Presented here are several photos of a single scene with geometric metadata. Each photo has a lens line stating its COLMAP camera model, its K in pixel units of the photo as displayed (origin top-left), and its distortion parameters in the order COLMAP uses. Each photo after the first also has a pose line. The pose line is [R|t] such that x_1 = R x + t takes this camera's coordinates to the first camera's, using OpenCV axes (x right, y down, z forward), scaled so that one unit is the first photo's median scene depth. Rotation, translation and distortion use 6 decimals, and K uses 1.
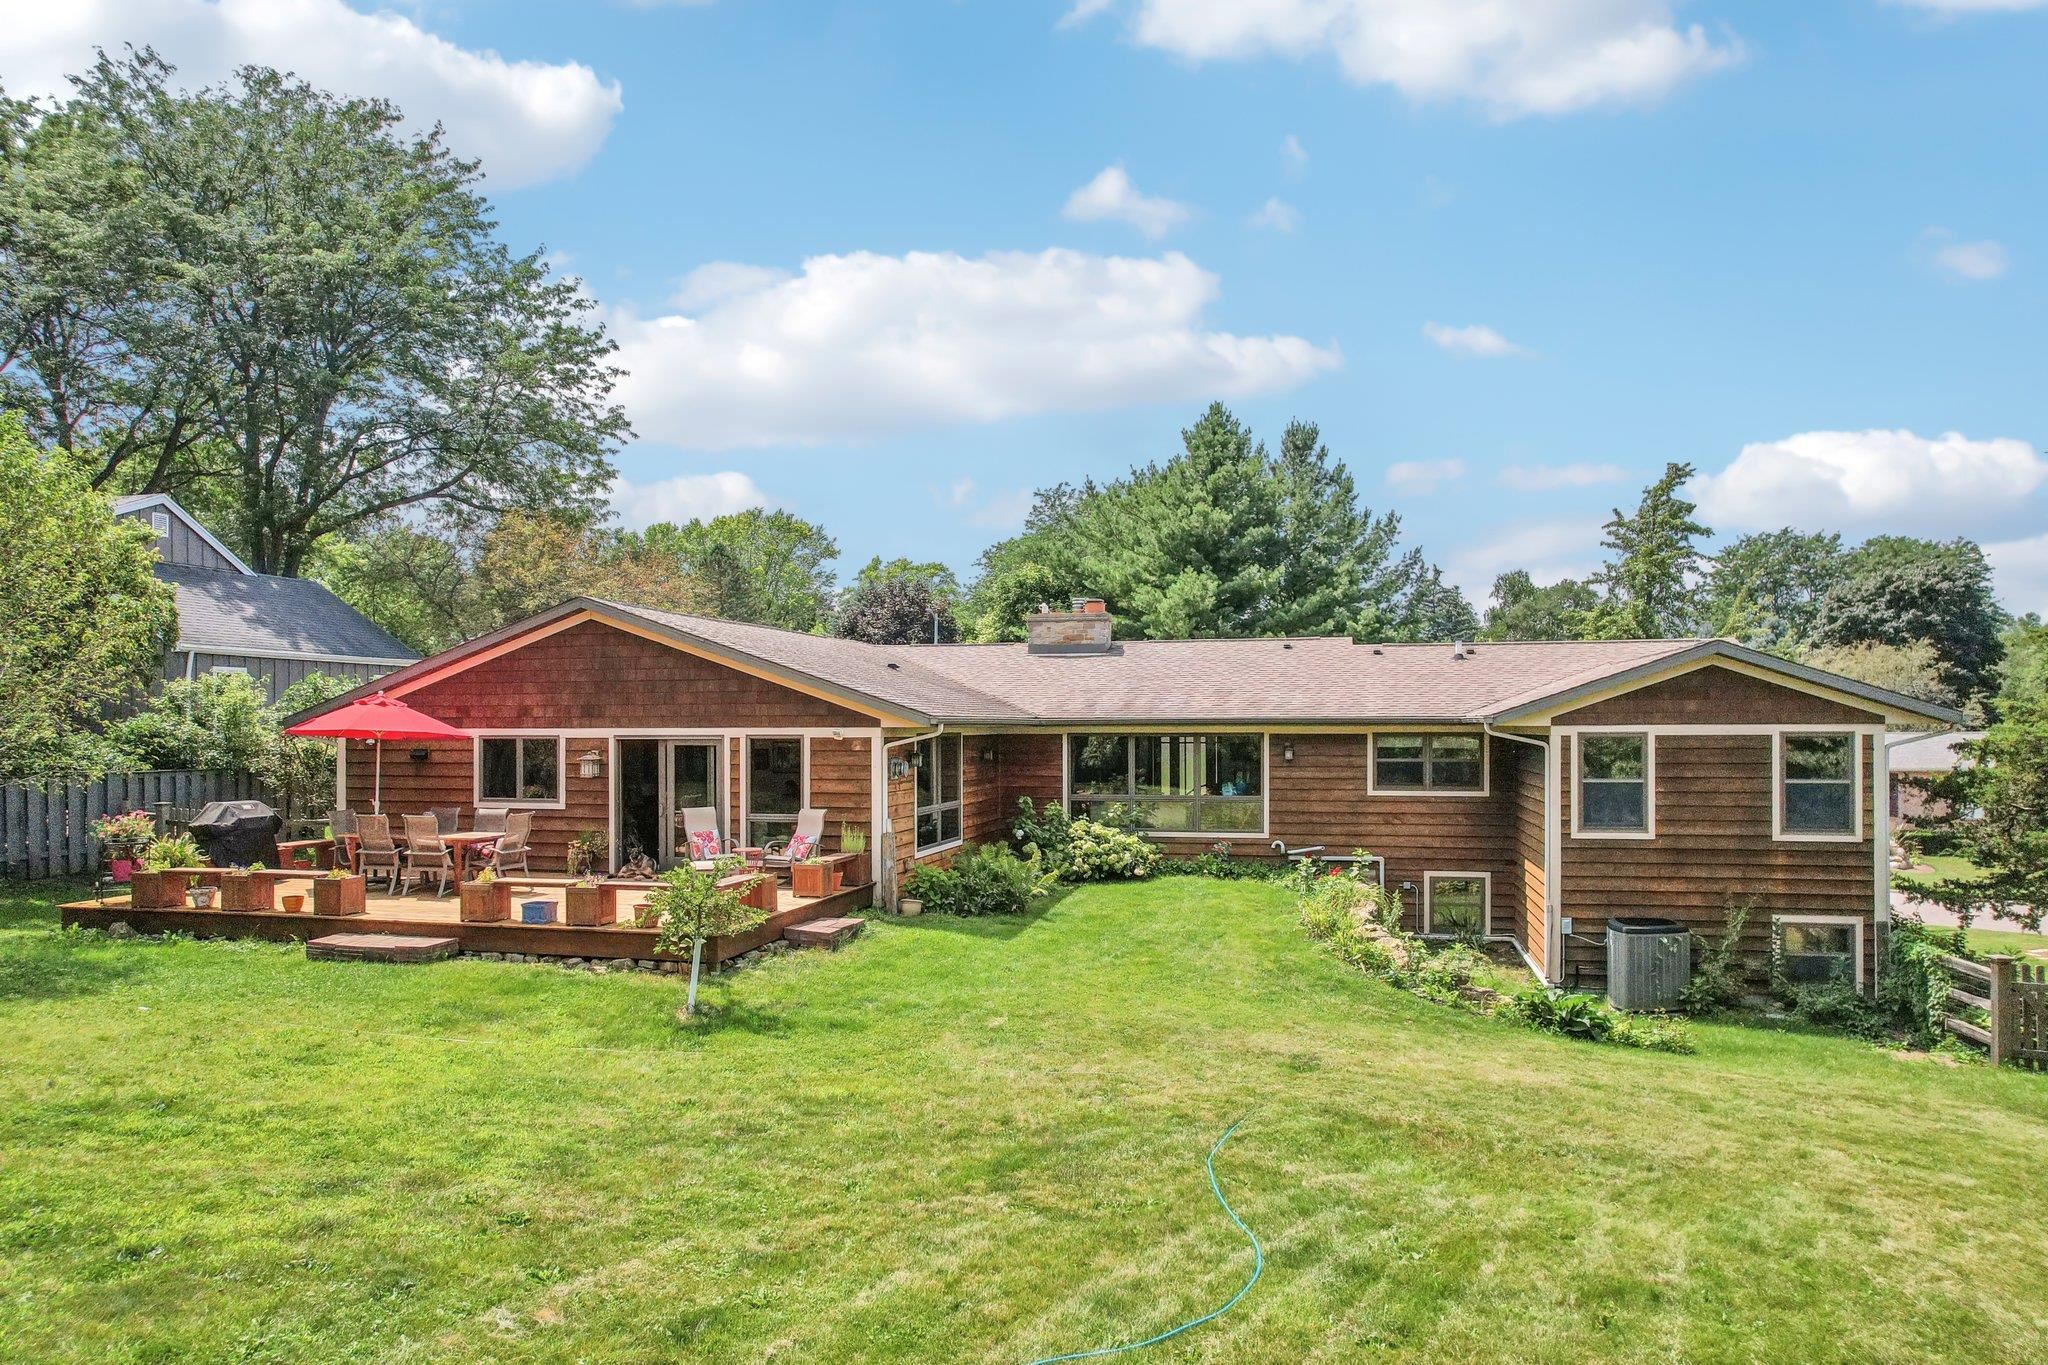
lens RADIAL K [[1342.9, 0, 1014.7], [0, 1342.9, 705.6], [0, 0, 1]] dist [-0.080064, 0.076396]
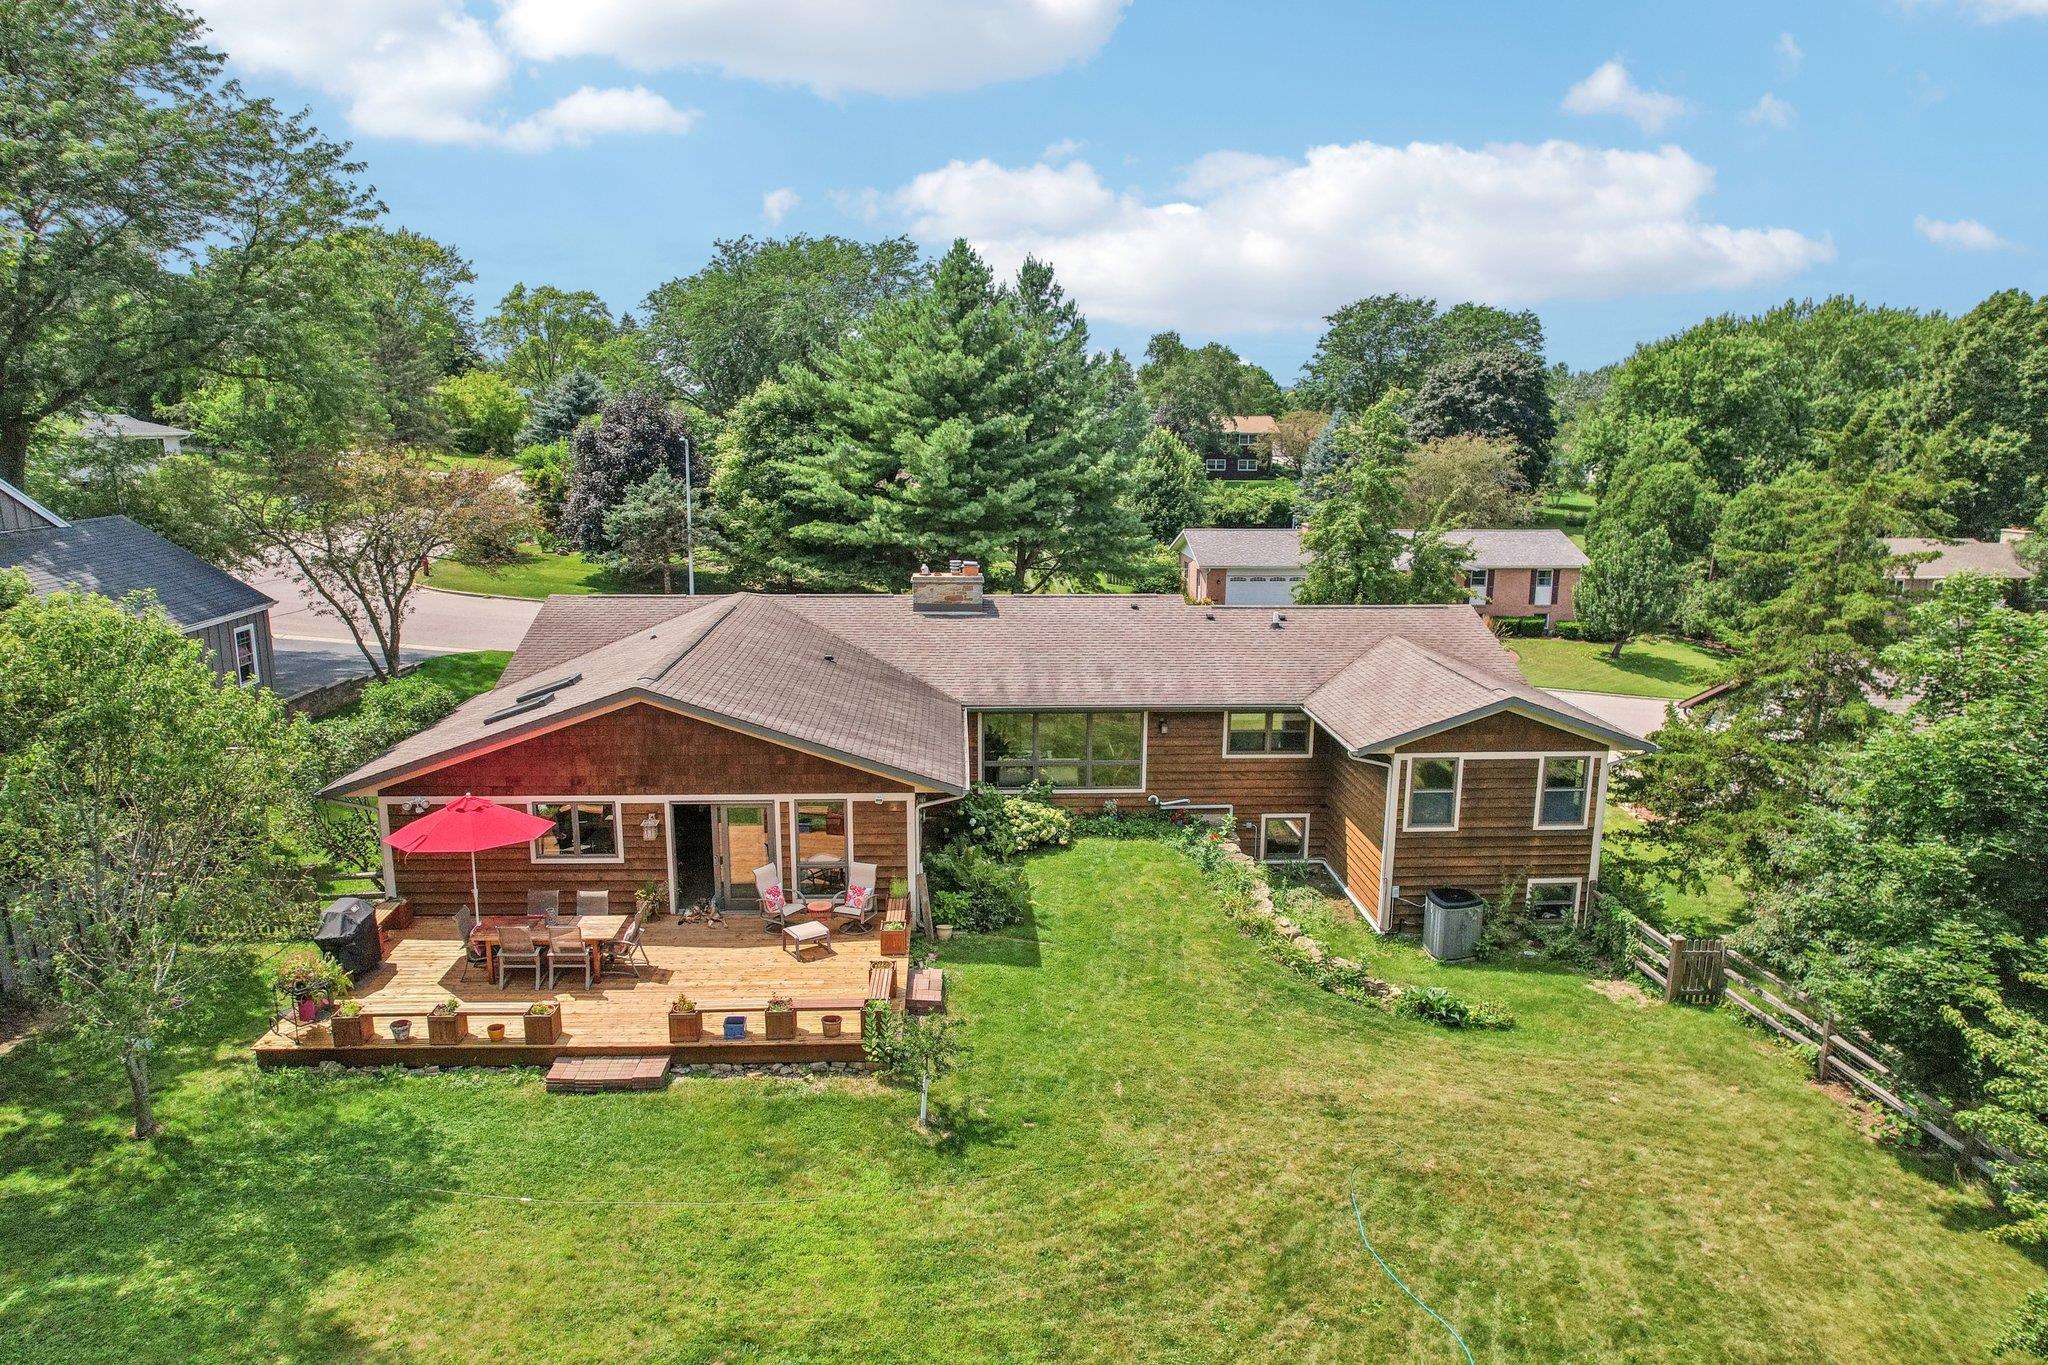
lens RADIAL K [[1325.2, 0, 1024.0], [0, 1325.2, 682.5], [0, 0, 1]] dist [-0.043288, 0.006166]
pose [[0.956390, -0.051936, 0.287438, -0.275281], [-0.012866, 0.975620, 0.219091, -0.276621], [-0.291809, -0.213235, 0.932405, -0.109114]]
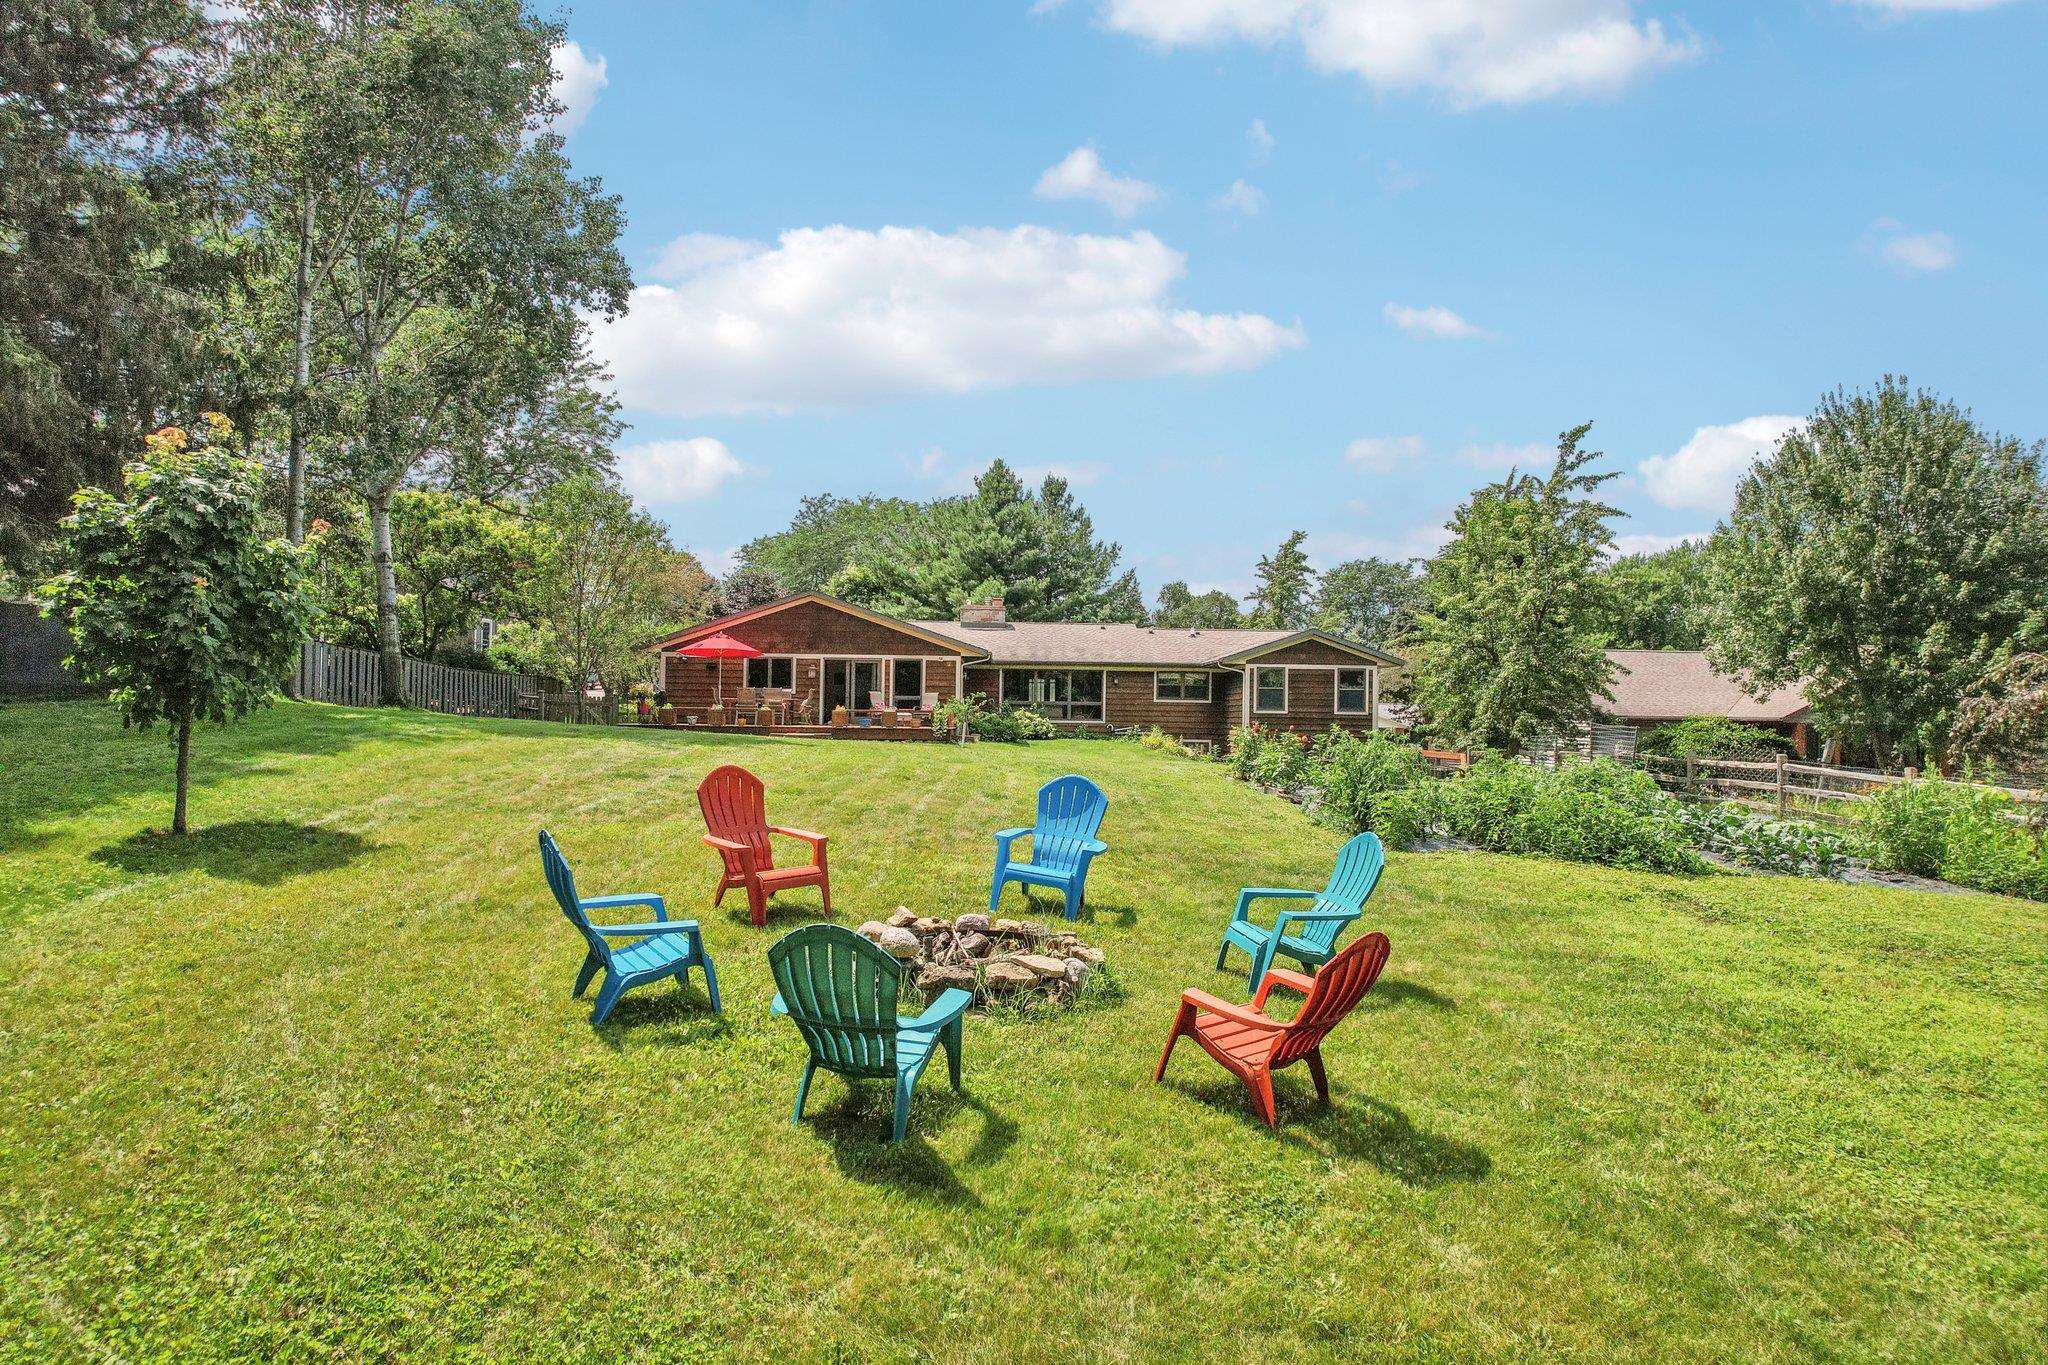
lens RADIAL K [[1325.2, 0, 1024.0], [0, 1325.2, 682.5], [0, 0, 1]] dist [-0.043288, 0.006166]
pose [[0.964977, 0.023830, 0.261250, -0.445733], [-0.021219, 0.999693, -0.012811, 0.067040], [-0.261475, 0.006819, 0.965186, -0.876820]]
